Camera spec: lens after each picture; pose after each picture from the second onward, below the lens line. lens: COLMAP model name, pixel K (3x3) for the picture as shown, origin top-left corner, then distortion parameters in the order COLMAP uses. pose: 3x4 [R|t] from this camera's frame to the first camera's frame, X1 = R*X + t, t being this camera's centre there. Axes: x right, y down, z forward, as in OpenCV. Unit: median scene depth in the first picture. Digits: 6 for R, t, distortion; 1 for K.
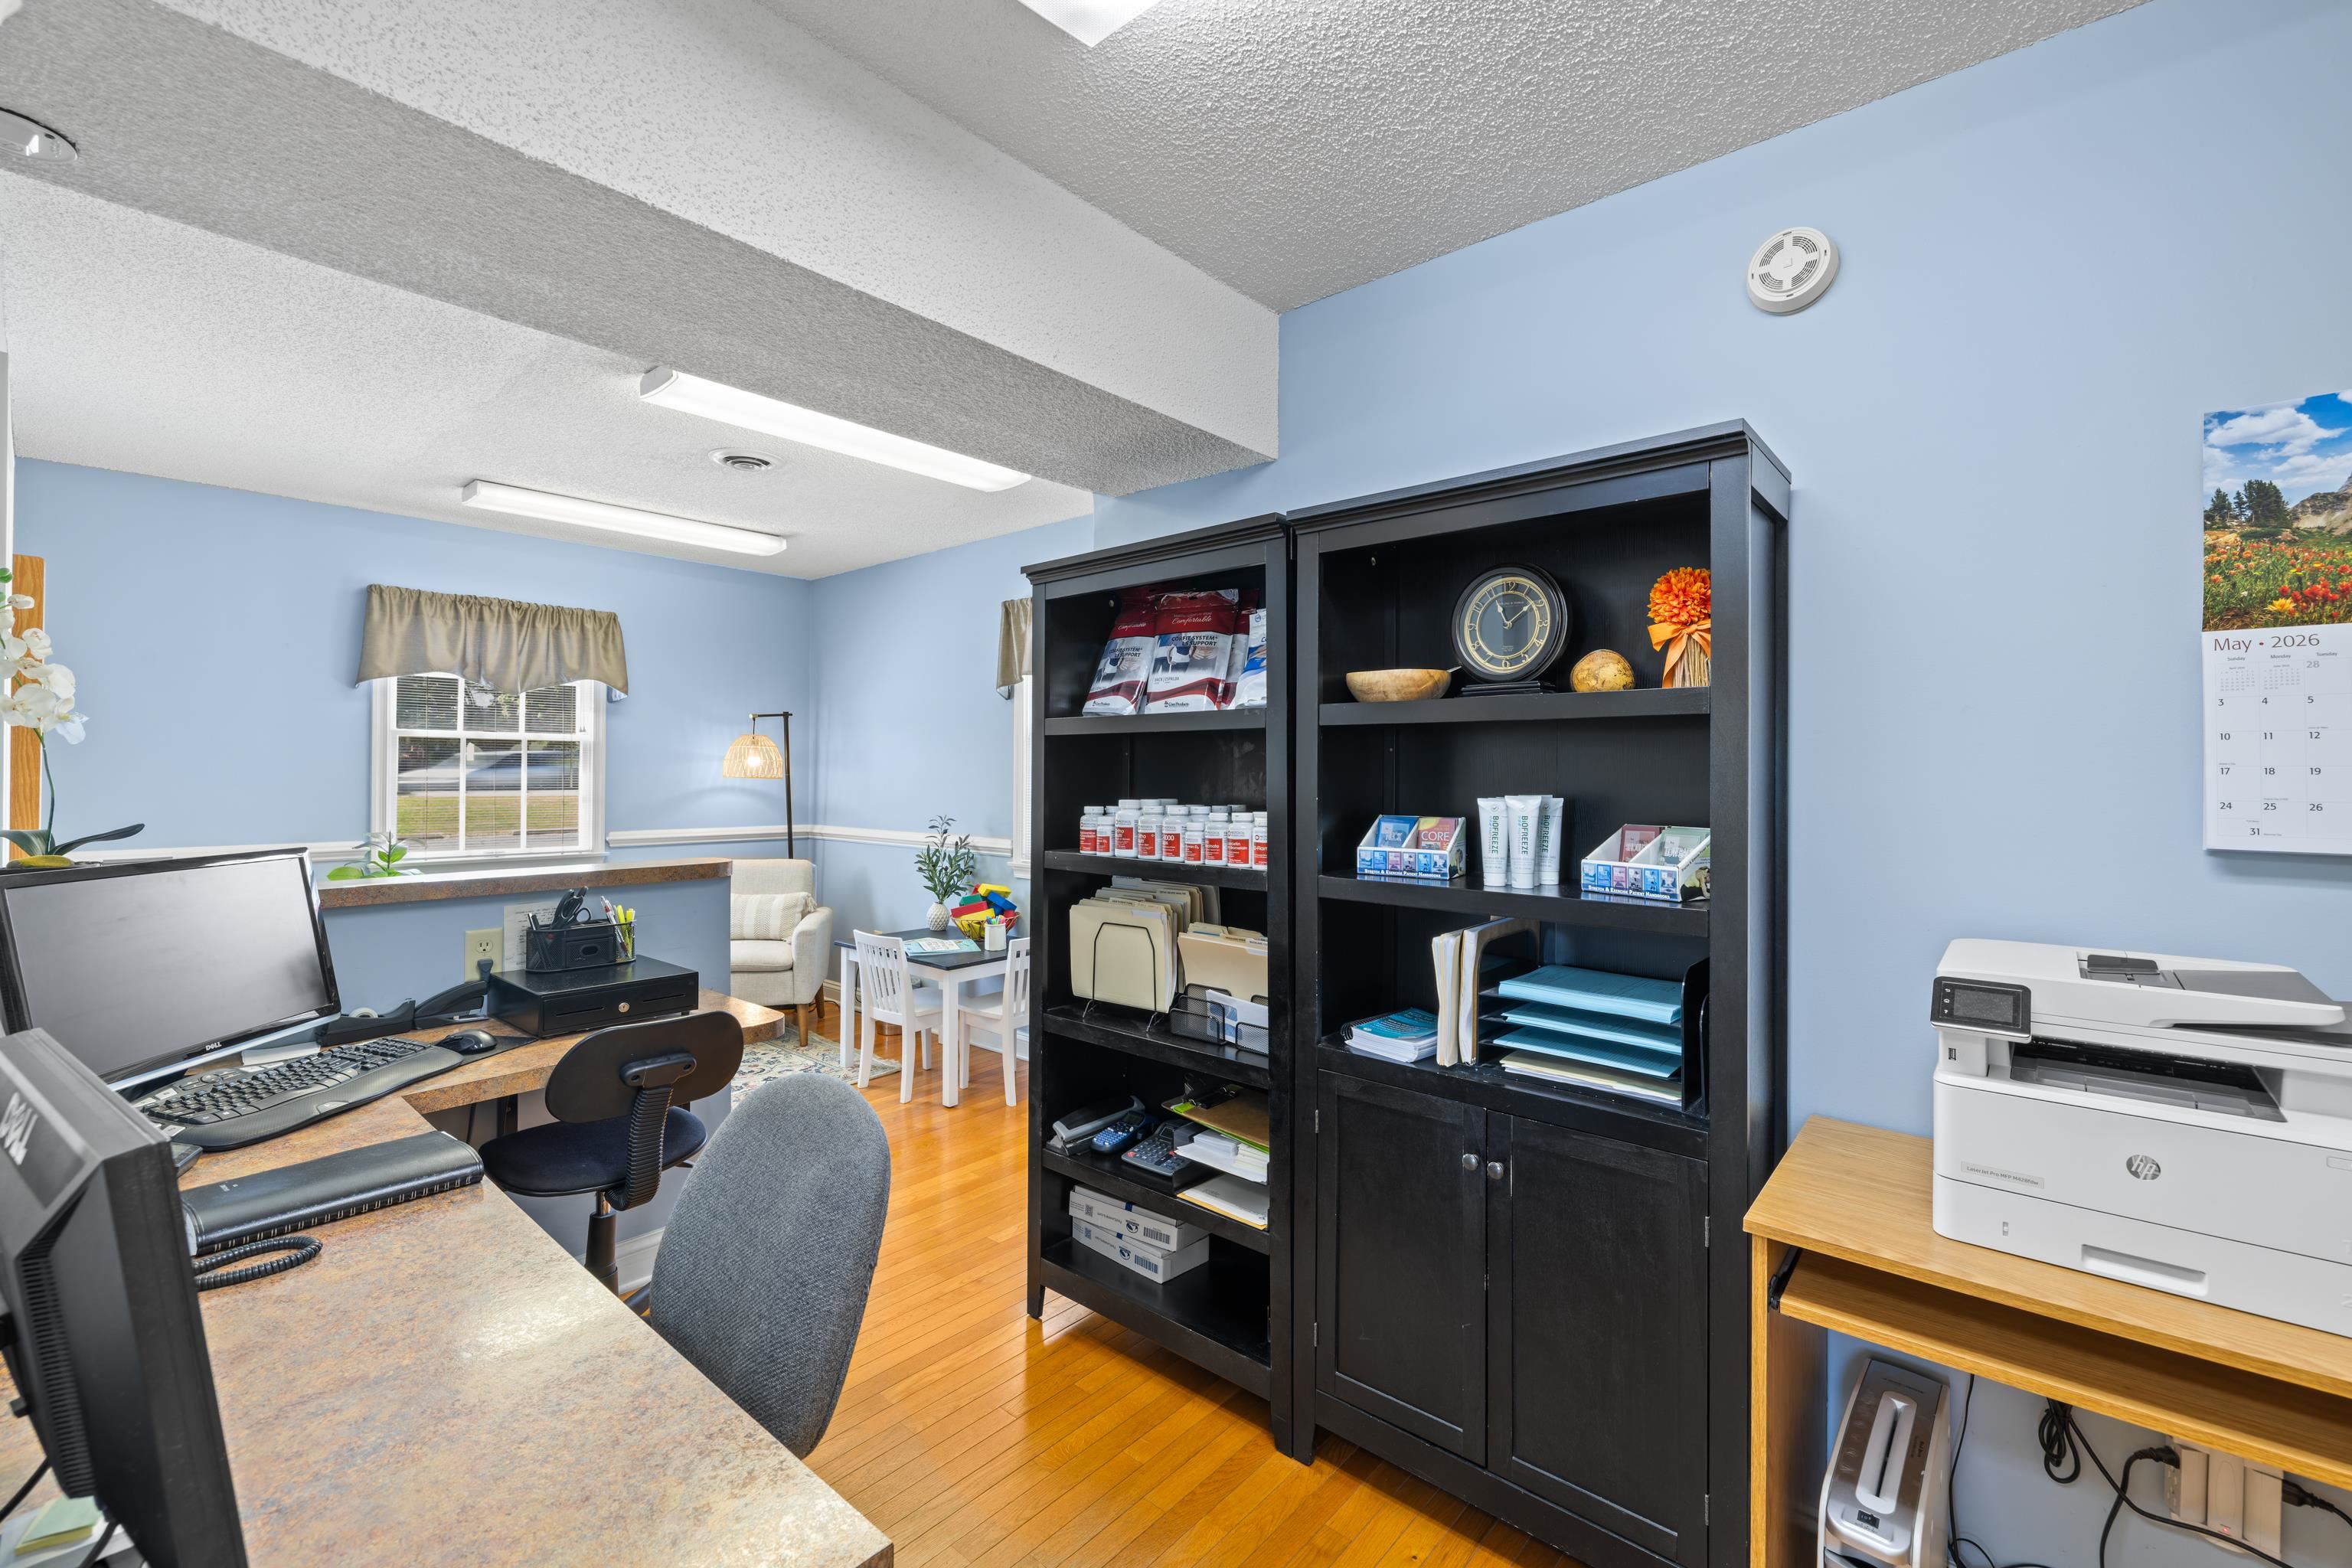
lens RADIAL K [[993.1, 0, 1181.2], [0, 993.1, 769.3], [0, 0, 1]] dist [-0.001462, 0.000569]
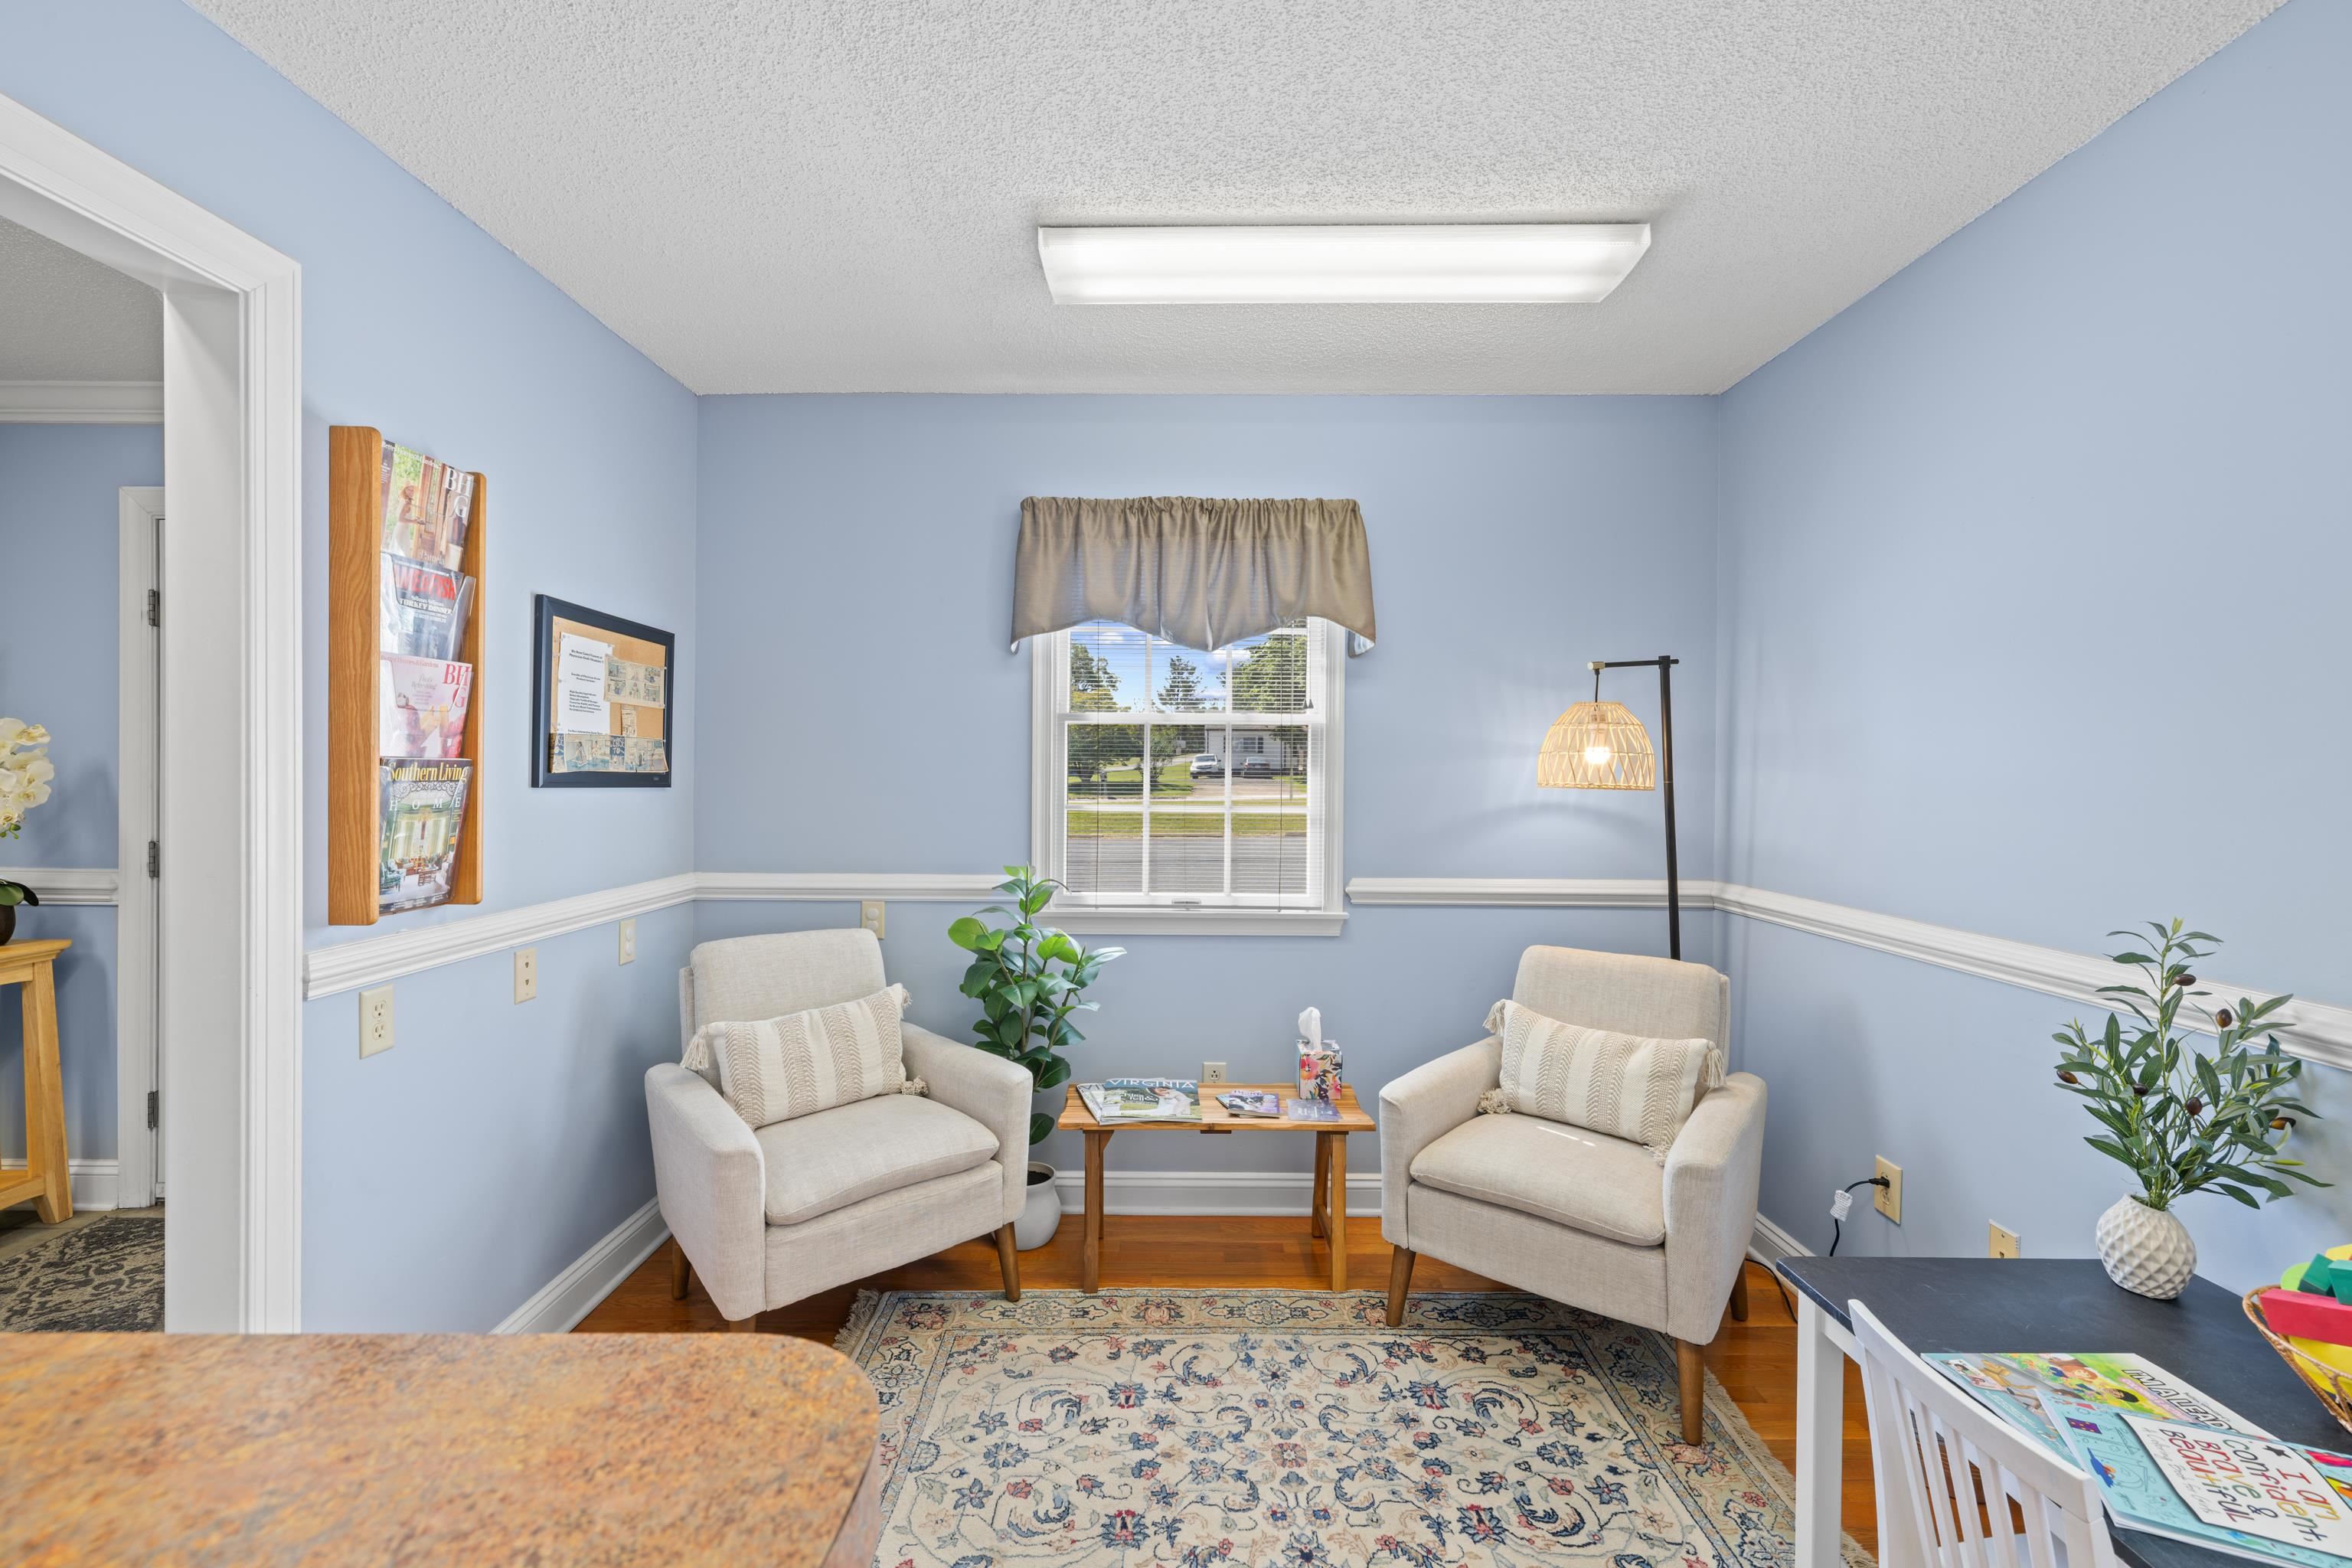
lens RADIAL K [[993.1, 0, 1179.2], [0, 993.1, 777.2], [0, 0, 1]] dist [-0.001462, 0.000569]
pose [[0.646512, 0.002199, -0.762900, -0.377772], [0.000434, 0.999995, 0.003250, 0.003202], [0.762903, -0.002432, 0.646508, 1.060048]]
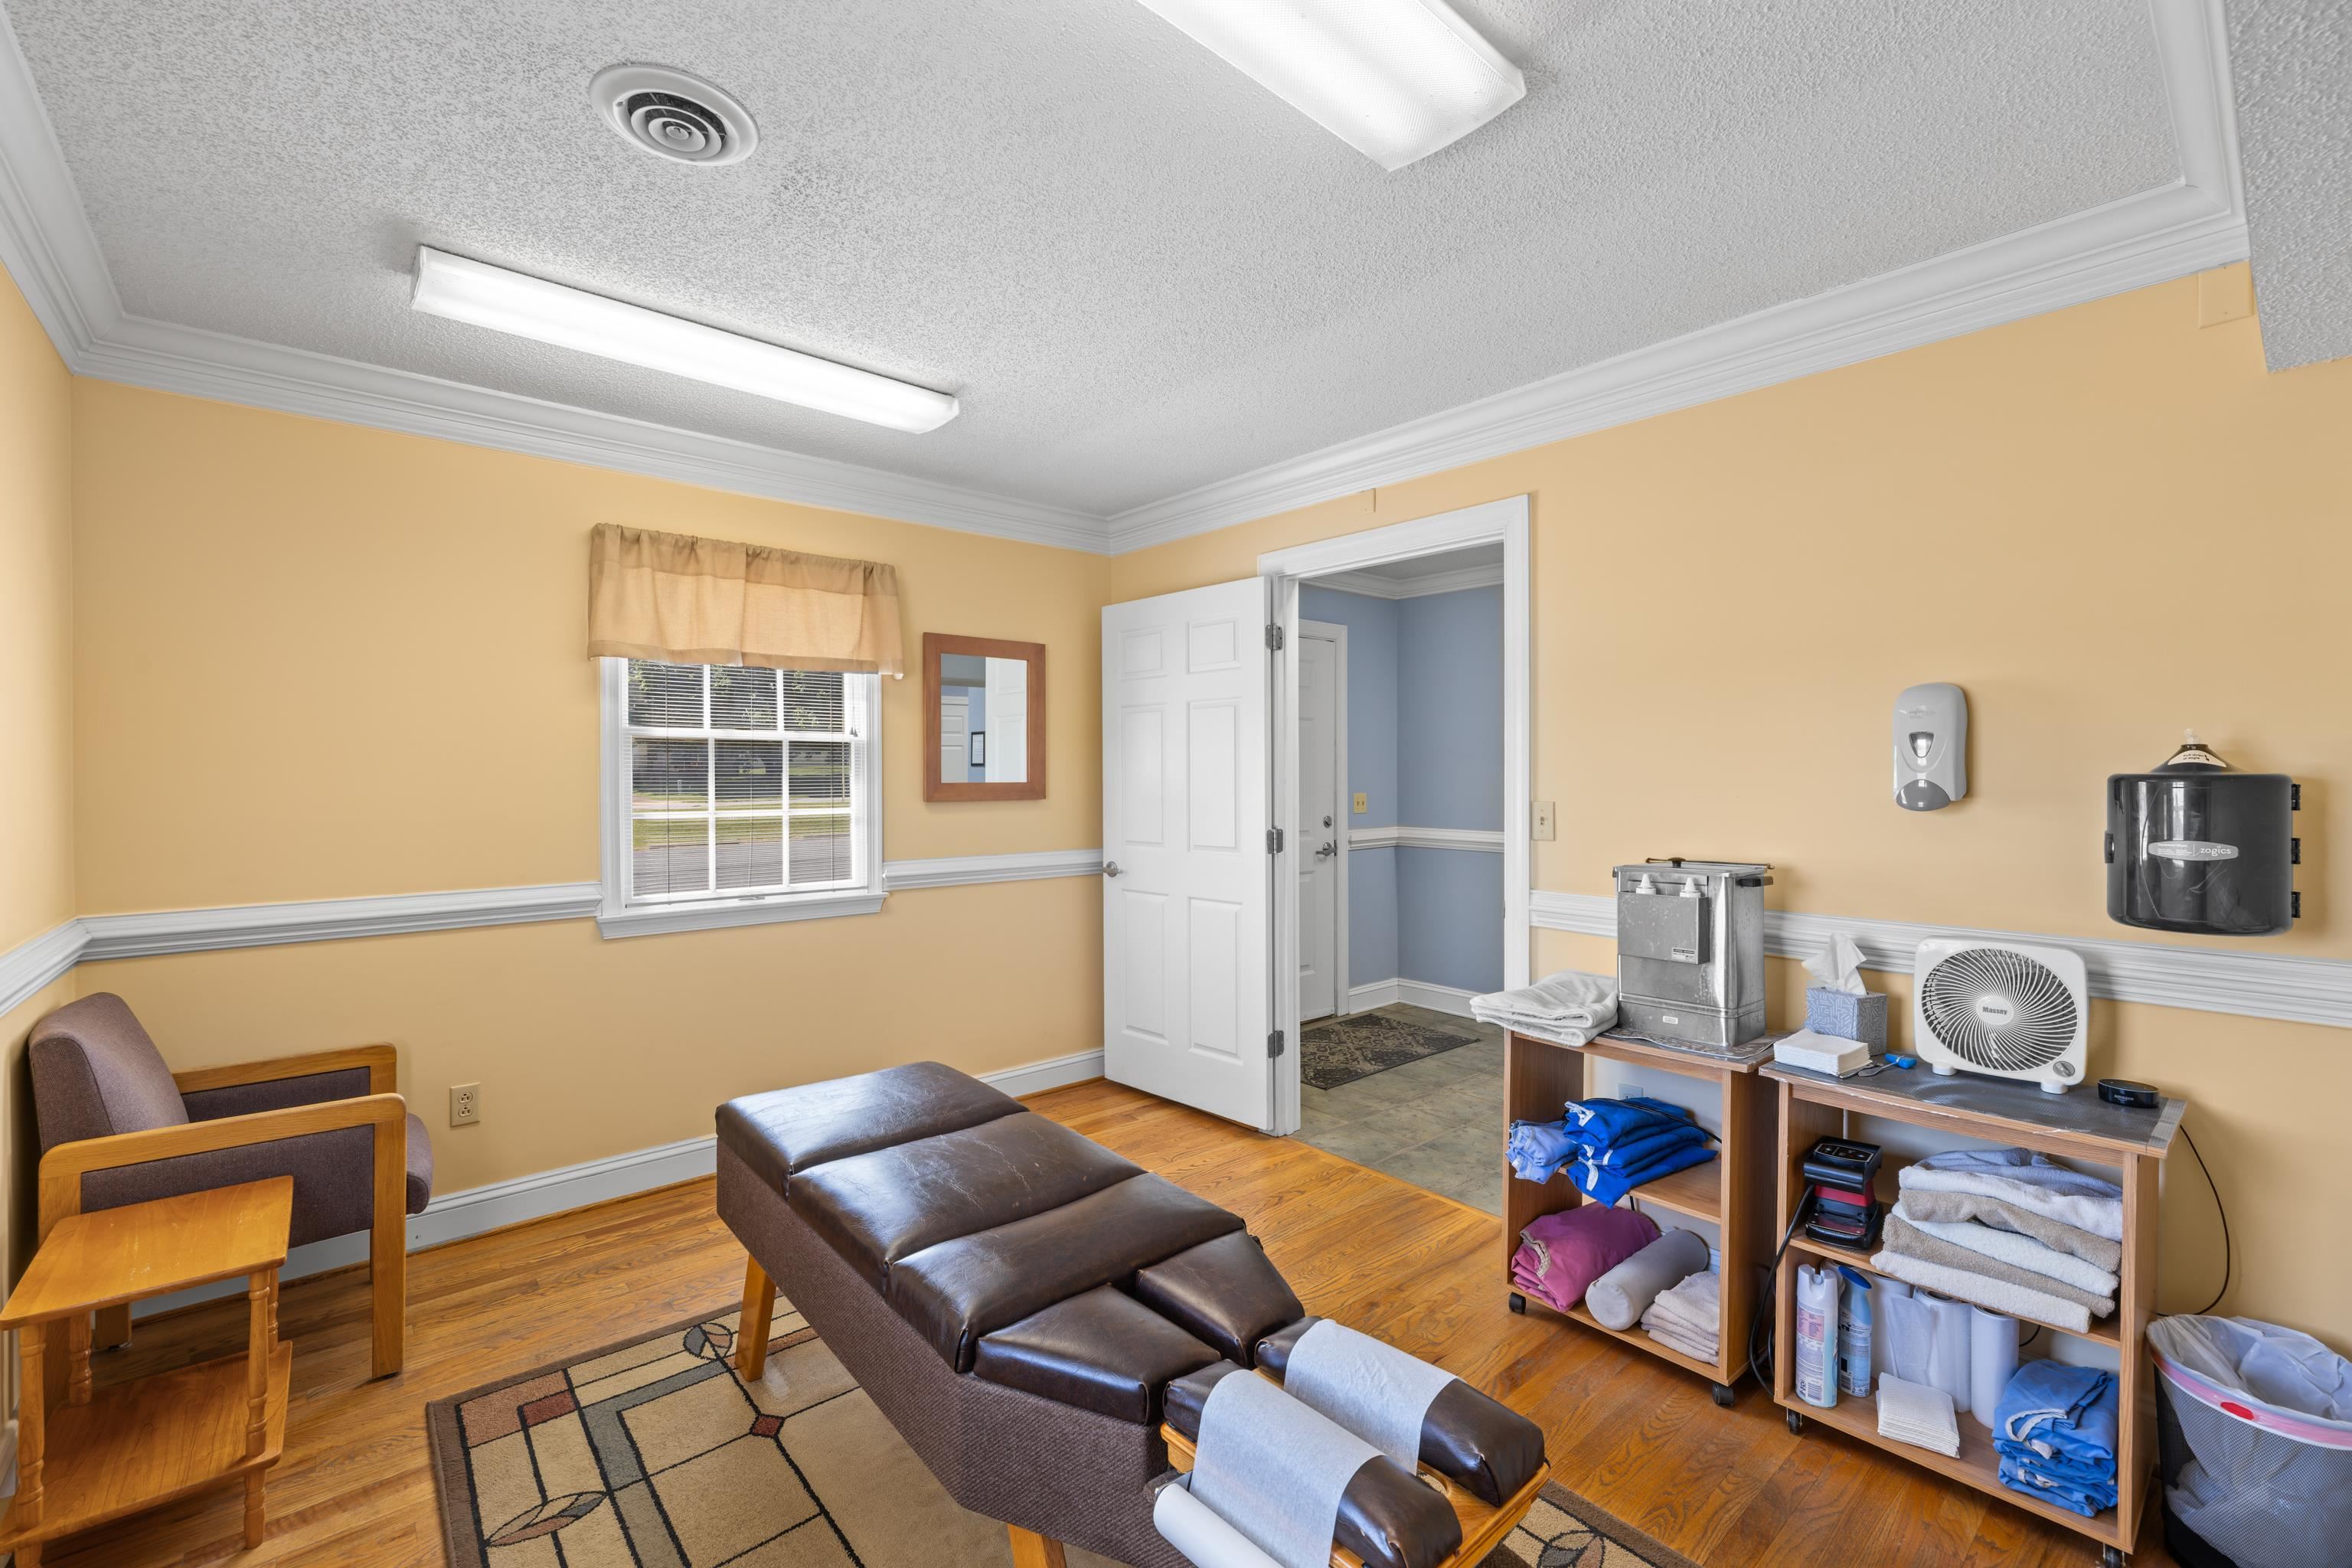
lens RADIAL K [[993.1, 0, 1168.4], [0, 993.1, 782.6], [0, 0, 1]] dist [-0.001462, 0.000569]
pose [[0.988949, -0.007829, -0.148051, -1.834041], [0.009645, 0.999887, 0.011553, -0.018755], [0.147944, -0.012853, 0.988912, -0.963312]]
